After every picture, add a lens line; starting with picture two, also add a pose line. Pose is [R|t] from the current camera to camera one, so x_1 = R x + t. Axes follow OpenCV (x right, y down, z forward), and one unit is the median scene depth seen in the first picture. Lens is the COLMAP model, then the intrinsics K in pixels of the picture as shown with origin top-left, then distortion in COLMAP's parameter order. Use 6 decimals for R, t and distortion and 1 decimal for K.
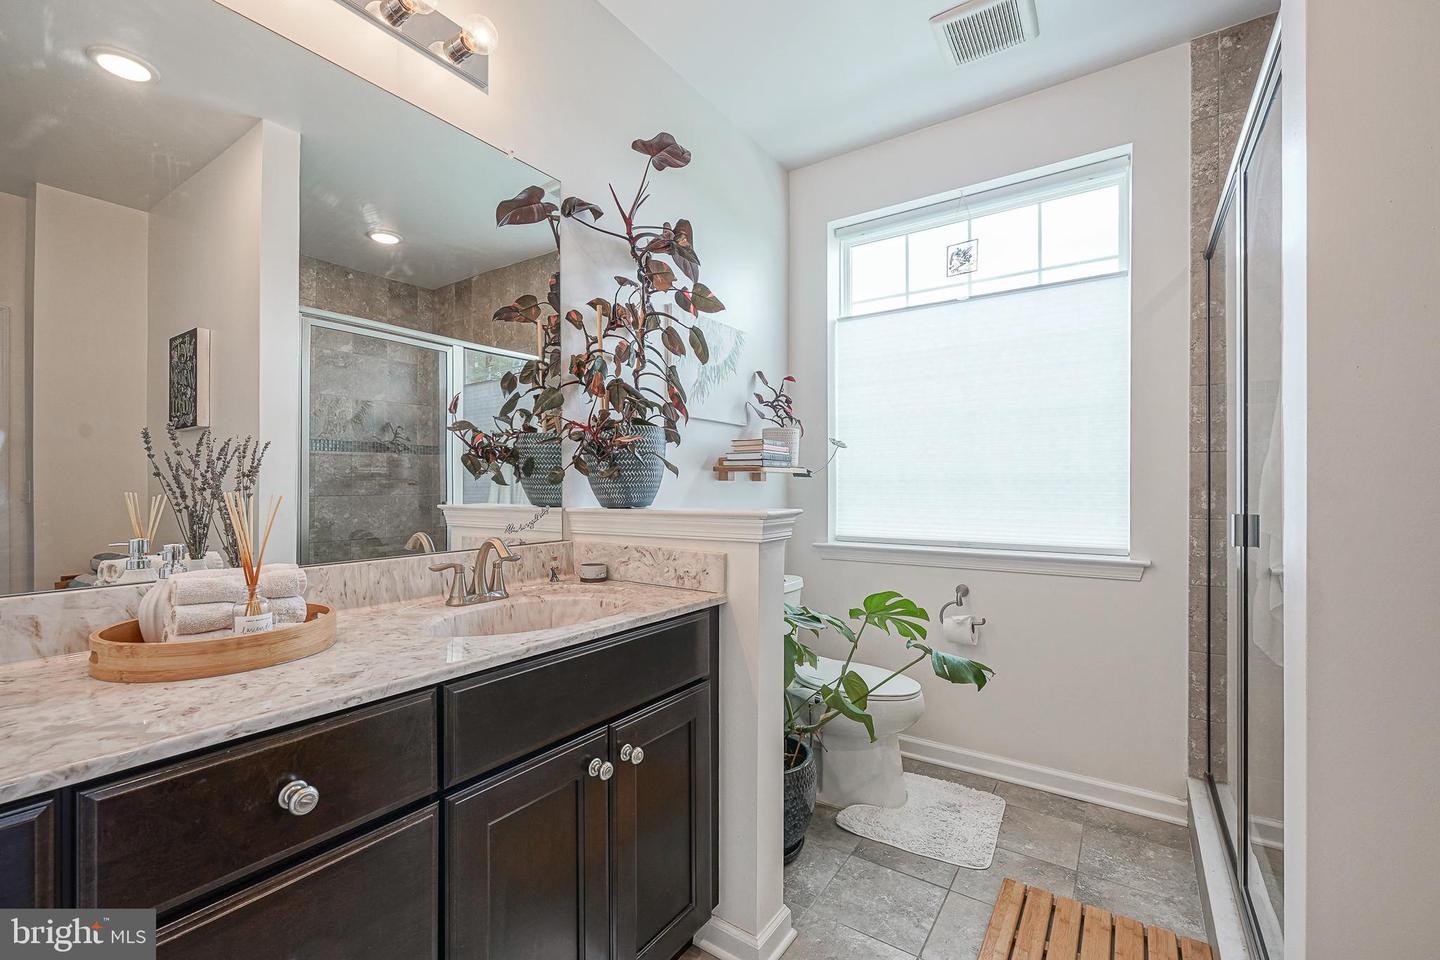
lens RADIAL K [[596.2, 0, 721.4], [0, 596.2, 486.6], [0, 0, 1]] dist [-0.000886, -0.000134]
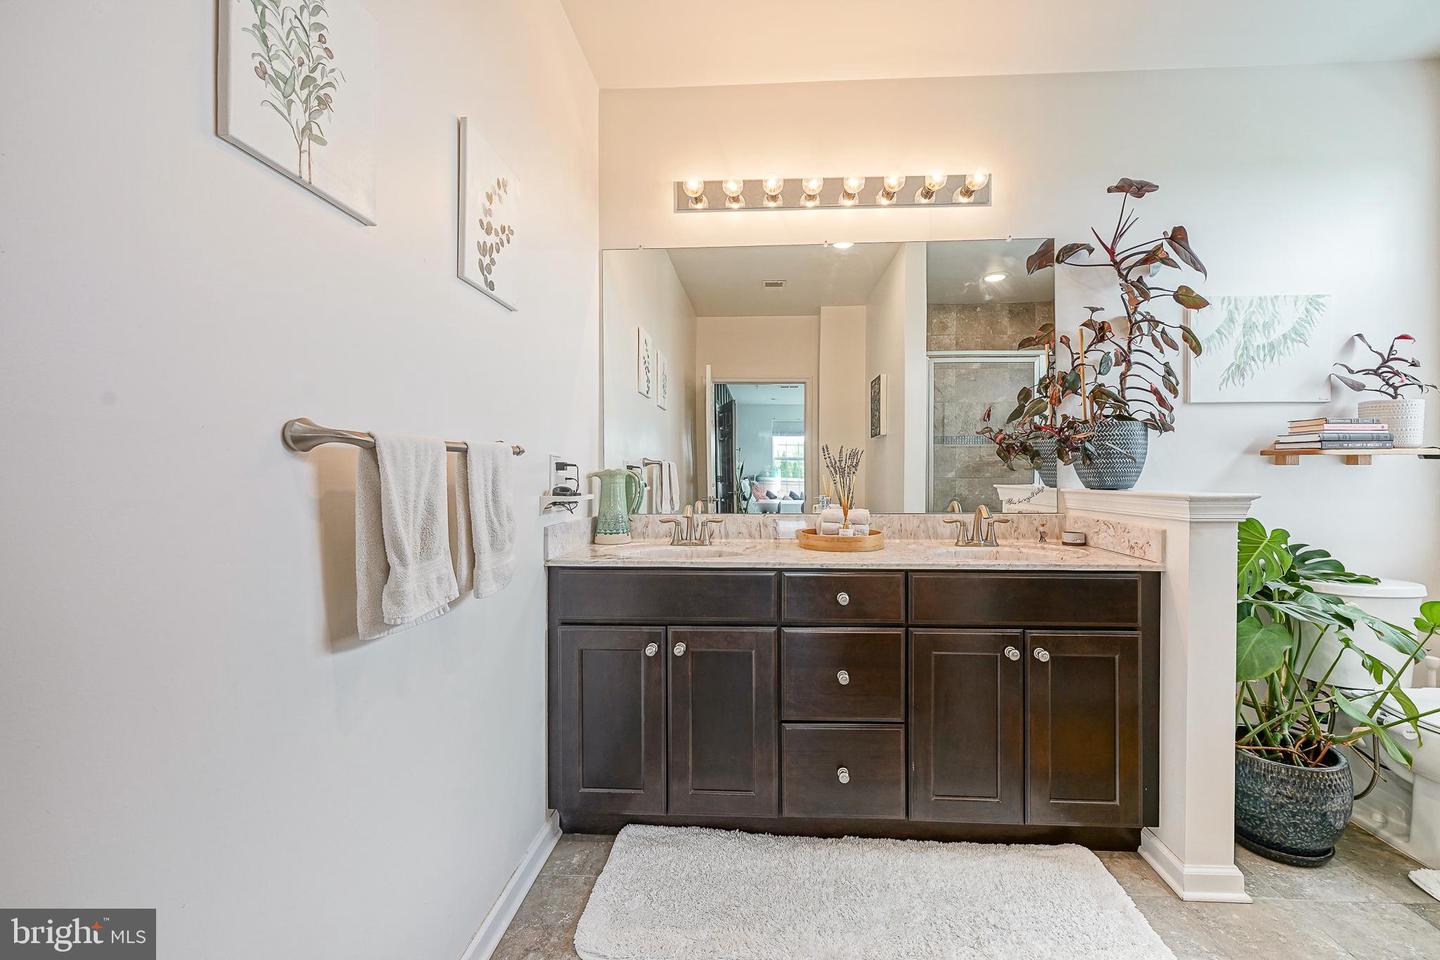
lens RADIAL K [[549.9, 0, 724.2], [0, 549.9, 475.0], [0, 0, 1]] dist [-0.000062, 0.000005]
pose [[0.495147, 0.004903, -0.868795, 0.418839], [0.001996, 0.999975, 0.006781, -0.002503], [0.868807, -0.005092, 0.495125, -0.227503]]
